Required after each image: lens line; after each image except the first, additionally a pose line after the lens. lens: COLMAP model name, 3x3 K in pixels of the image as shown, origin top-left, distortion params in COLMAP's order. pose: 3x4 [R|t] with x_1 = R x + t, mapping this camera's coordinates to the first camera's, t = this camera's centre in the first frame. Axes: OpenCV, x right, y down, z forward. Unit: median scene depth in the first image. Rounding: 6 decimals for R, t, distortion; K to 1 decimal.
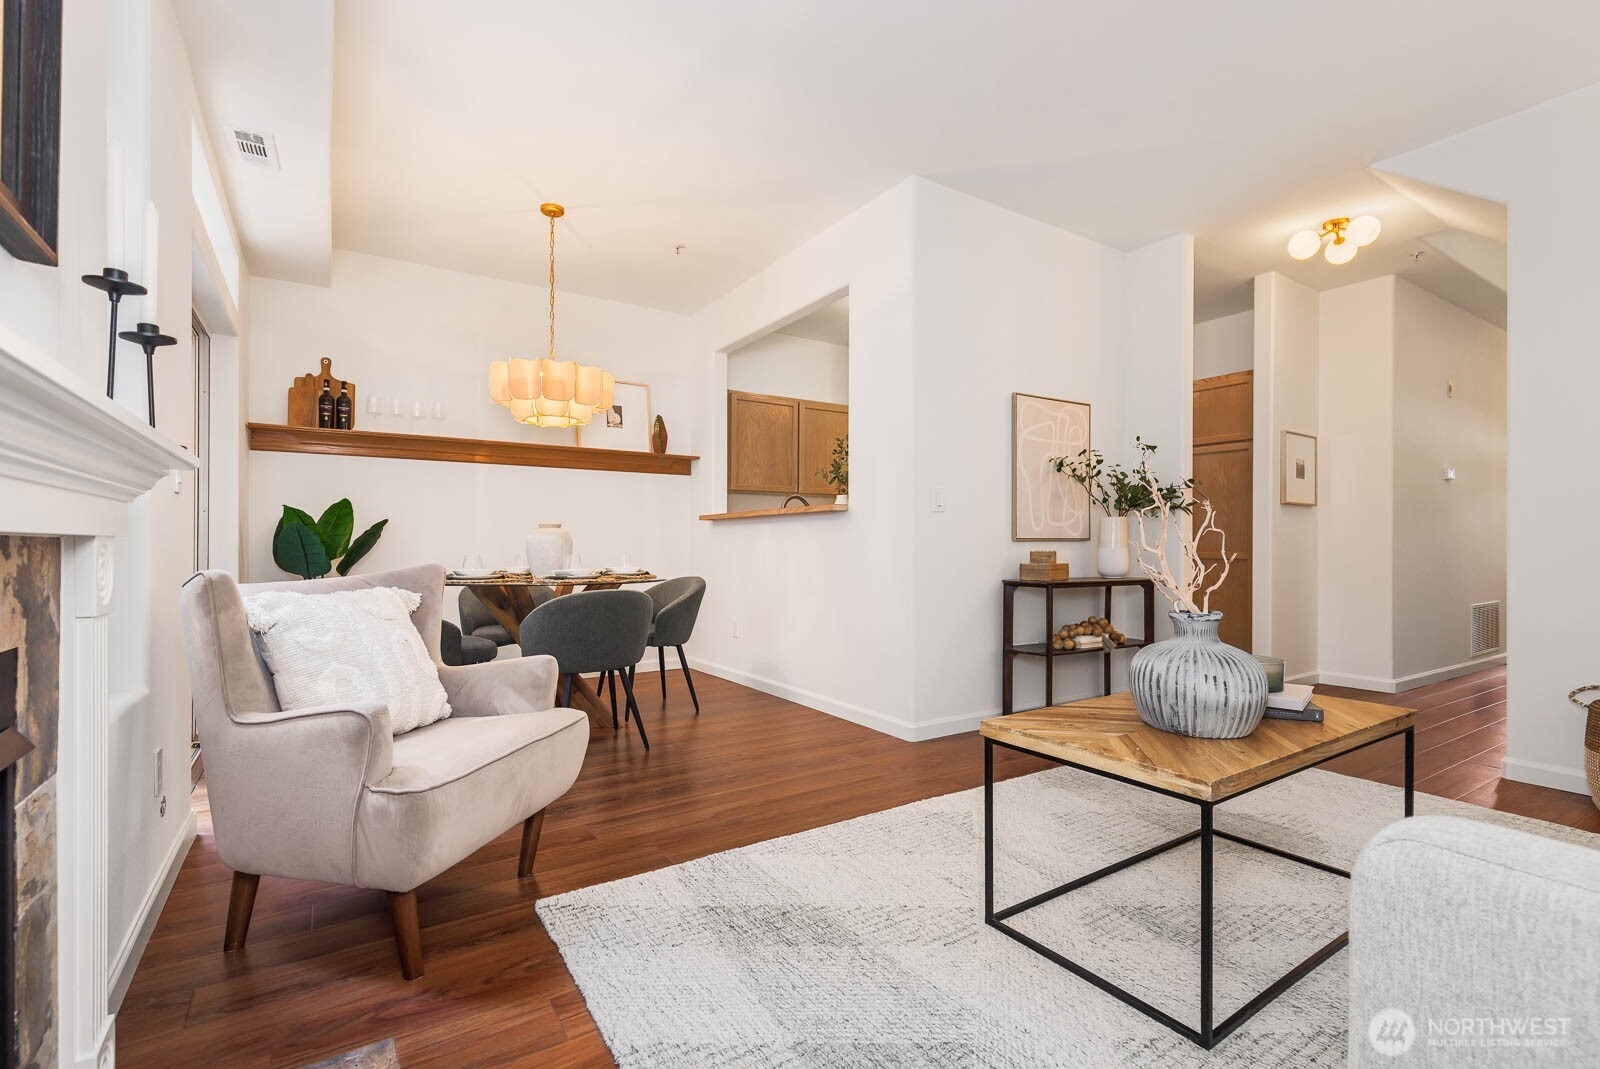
lens RADIAL K [[726.3, 0, 811.1], [0, 726.3, 549.6], [0, 0, 1]] dist [0.003581, 0.000003]
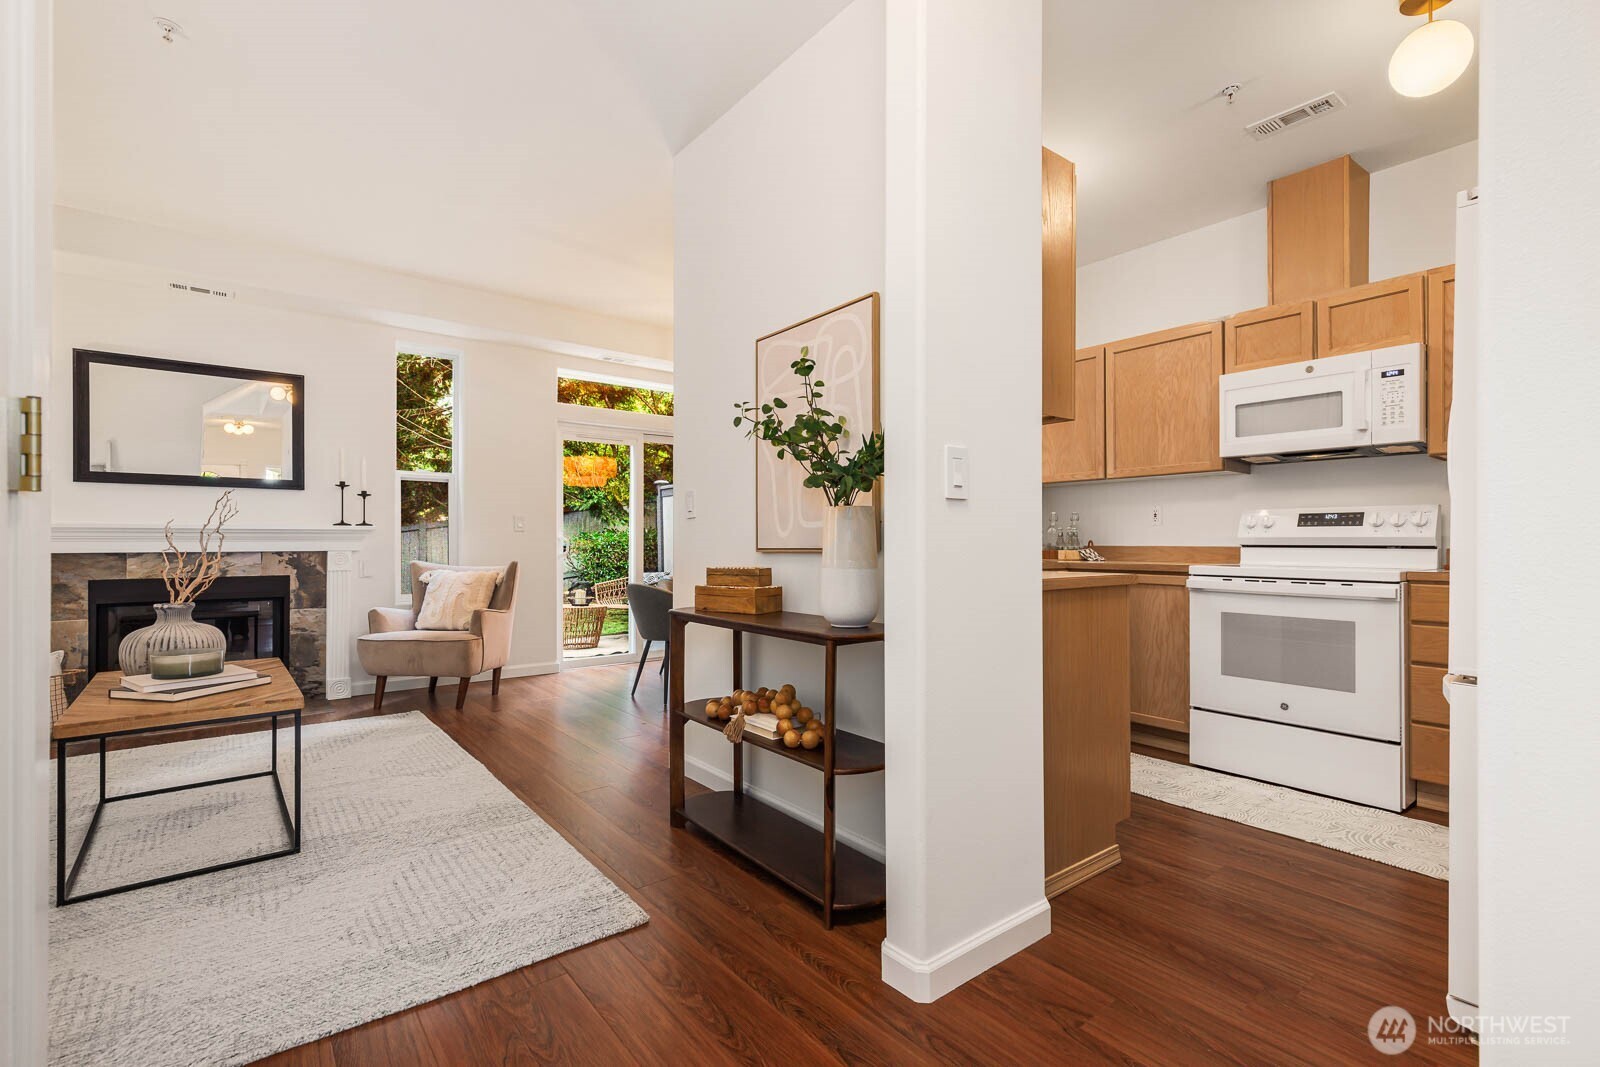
lens RADIAL K [[726.8, 0, 805.7], [0, 726.8, 536.2], [0, 0, 1]] dist [0.008058, -0.000372]
pose [[0.089122, -0.009371, -0.995977, 0.908152], [-0.005200, 0.999938, -0.009874, -0.019923], [0.996007, 0.006059, 0.089068, 0.908954]]
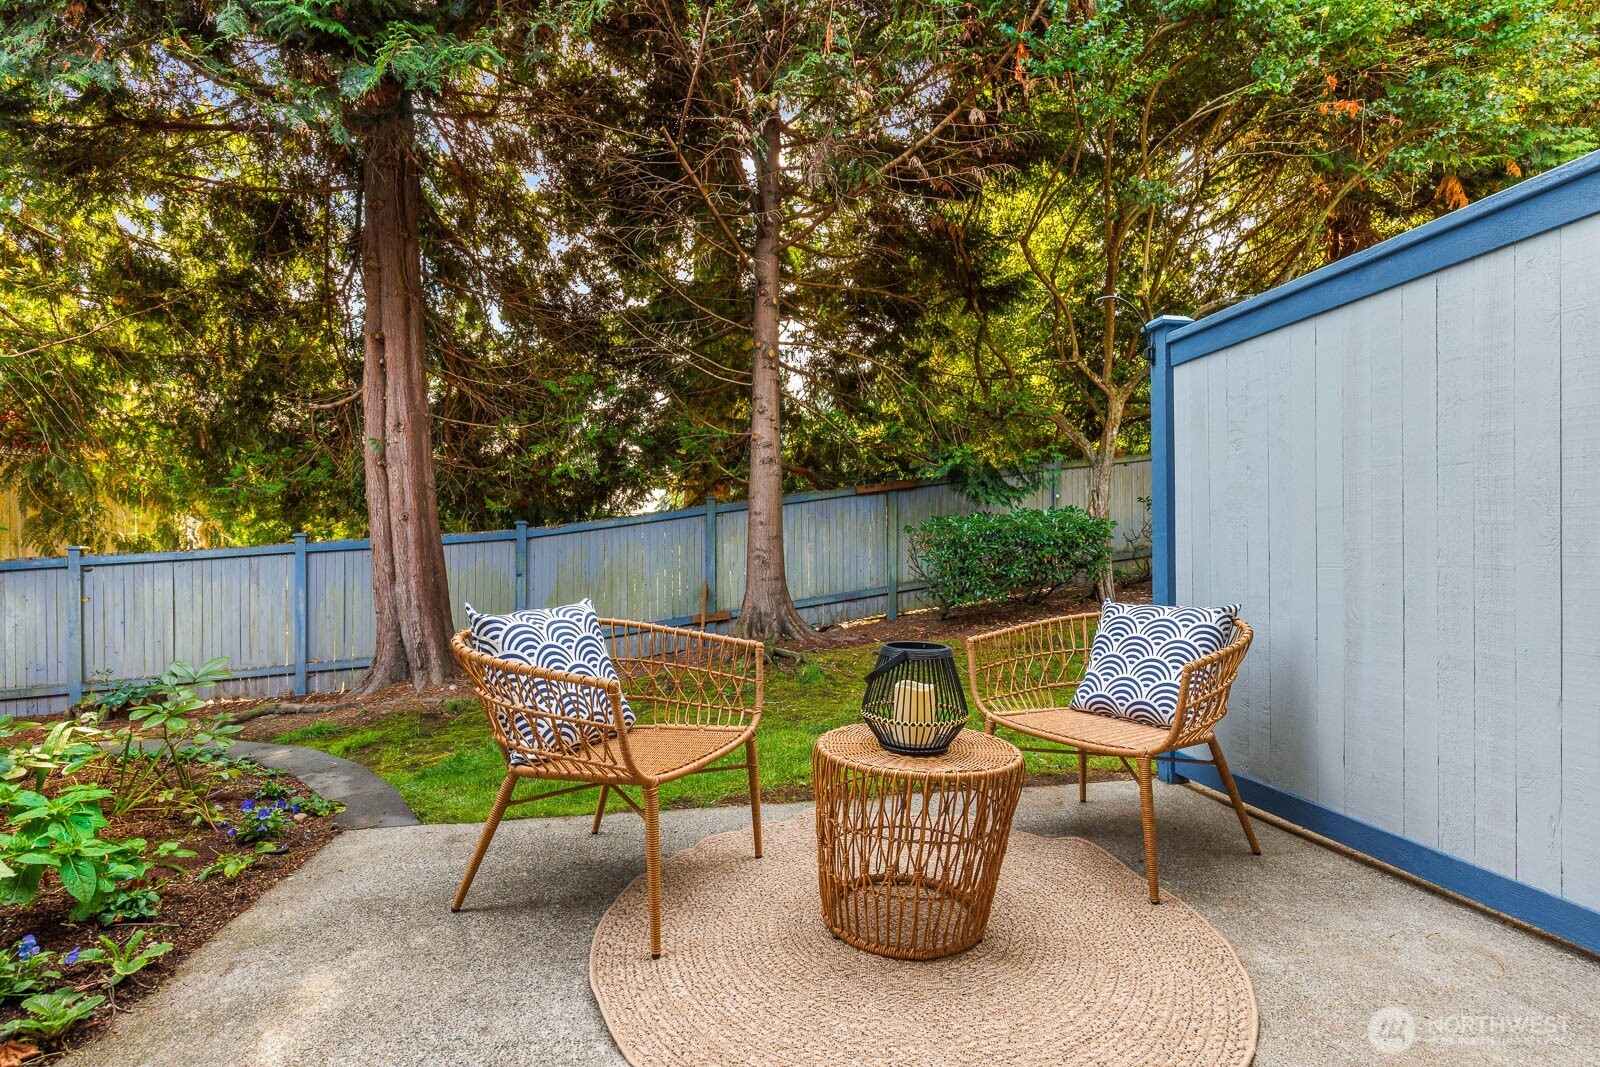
lens RADIAL K [[724.8, 0, 807.3], [0, 724.8, 544.1], [0, 0, 1]] dist [0.006321, -0.000367]
pose [[-0.378284, -0.005890, -0.925671, -0.500843], [-0.014798, 0.999890, -0.000315, 0.017232], [0.925571, 0.013579, -0.378330, 0.619522]]
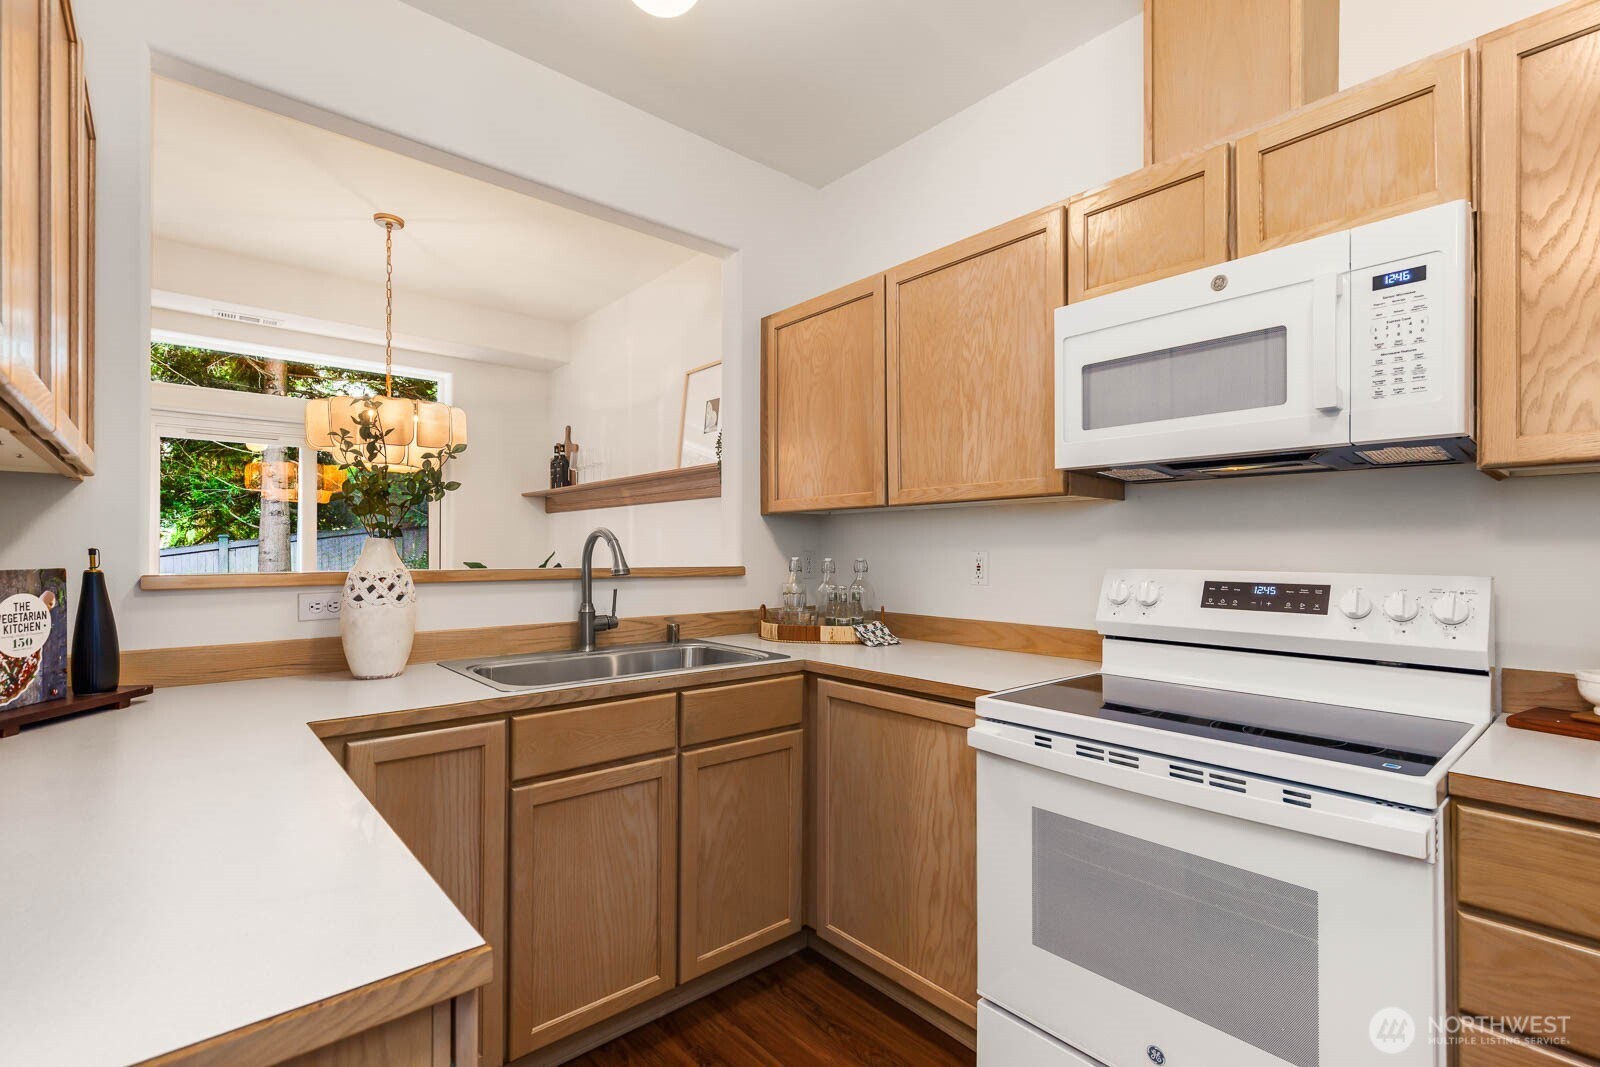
lens RADIAL K [[724.8, 0, 807.3], [0, 724.8, 544.1], [0, 0, 1]] dist [0.006321, -0.000367]
pose [[0.140255, -0.009859, -0.990066, 0.512821], [-0.005944, 0.999924, -0.010799, -0.072689], [0.990098, 0.007399, 0.140186, 1.257799]]
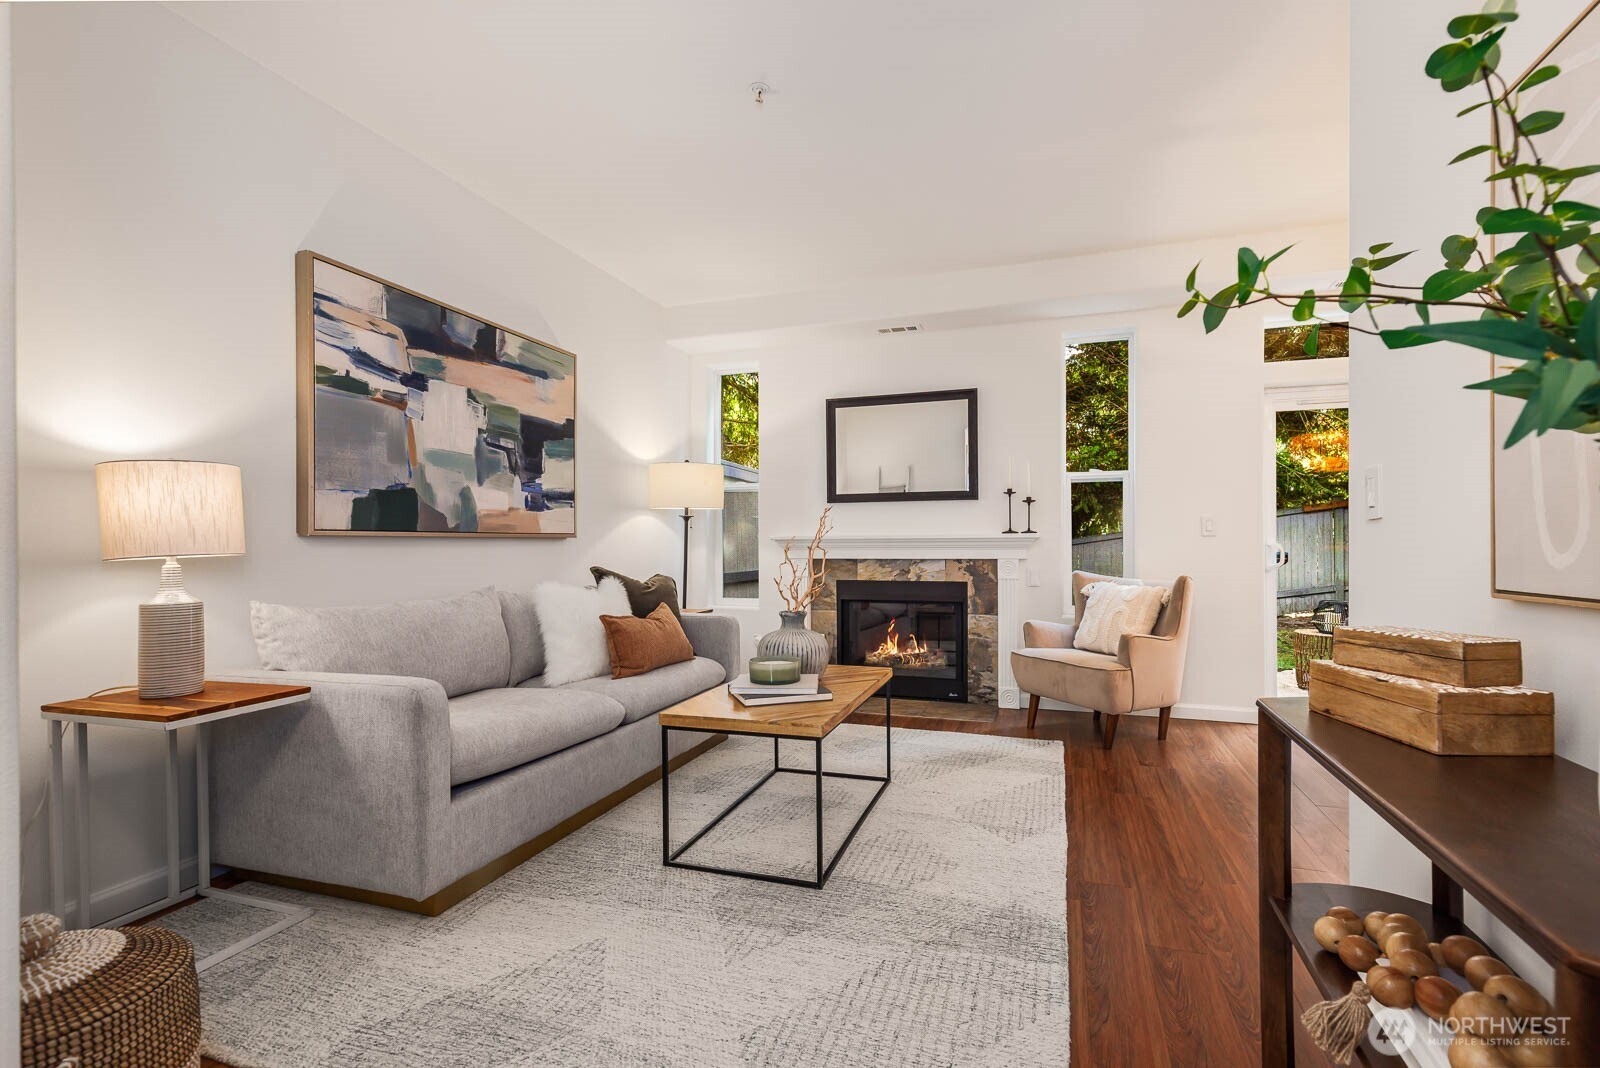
lens RADIAL K [[724.7, 0, 806.5], [0, 724.7, 539.6], [0, 0, 1]] dist [0.006892, -0.000234]
pose [[-0.793053, -0.000128, -0.609153, 0.640656], [-0.000200, 1.000000, 0.000051, -0.034263], [0.609153, 0.000162, -0.793053, 0.984337]]
